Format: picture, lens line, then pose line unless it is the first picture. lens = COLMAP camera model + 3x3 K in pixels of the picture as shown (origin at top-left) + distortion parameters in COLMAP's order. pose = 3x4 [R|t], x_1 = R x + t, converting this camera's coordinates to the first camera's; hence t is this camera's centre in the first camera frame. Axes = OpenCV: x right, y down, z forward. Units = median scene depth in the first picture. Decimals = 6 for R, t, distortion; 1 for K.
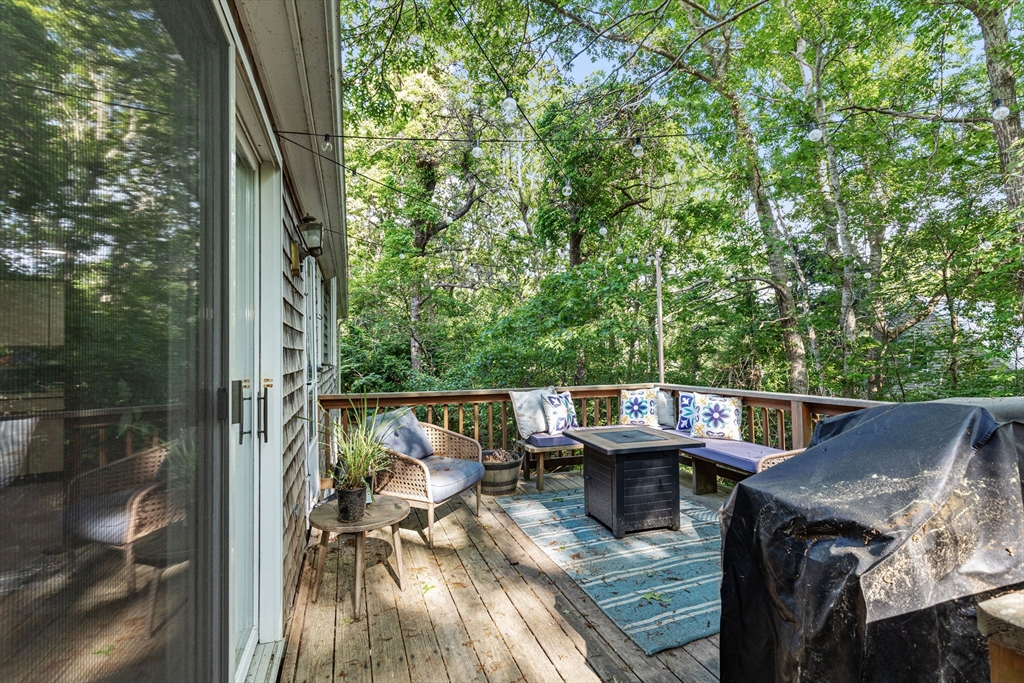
lens RADIAL K [[476.0, 0, 513.7], [0, 476.0, 349.2], [0, 0, 1]] dist [-0.000255, -0.000816]
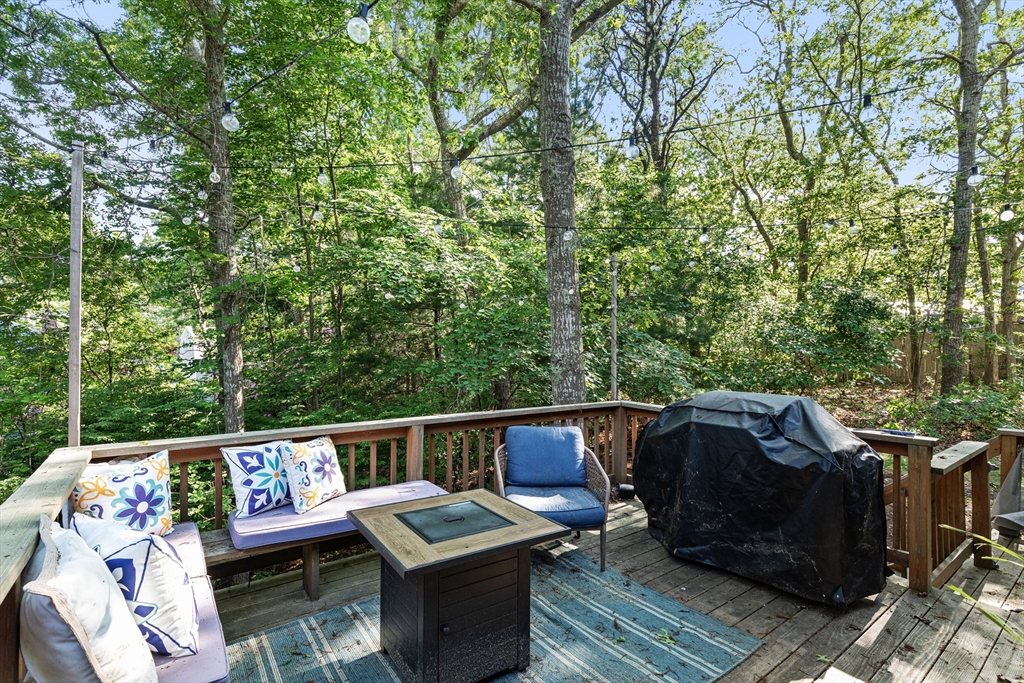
lens RADIAL K [[476.0, 0, 513.7], [0, 476.0, 349.2], [0, 0, 1]] dist [-0.000255, -0.000816]
pose [[-0.309695, 0.024886, 0.950510, -0.358205], [-0.009114, 0.999534, -0.029140, -0.016952], [-0.950792, -0.017687, -0.309324, 1.083454]]
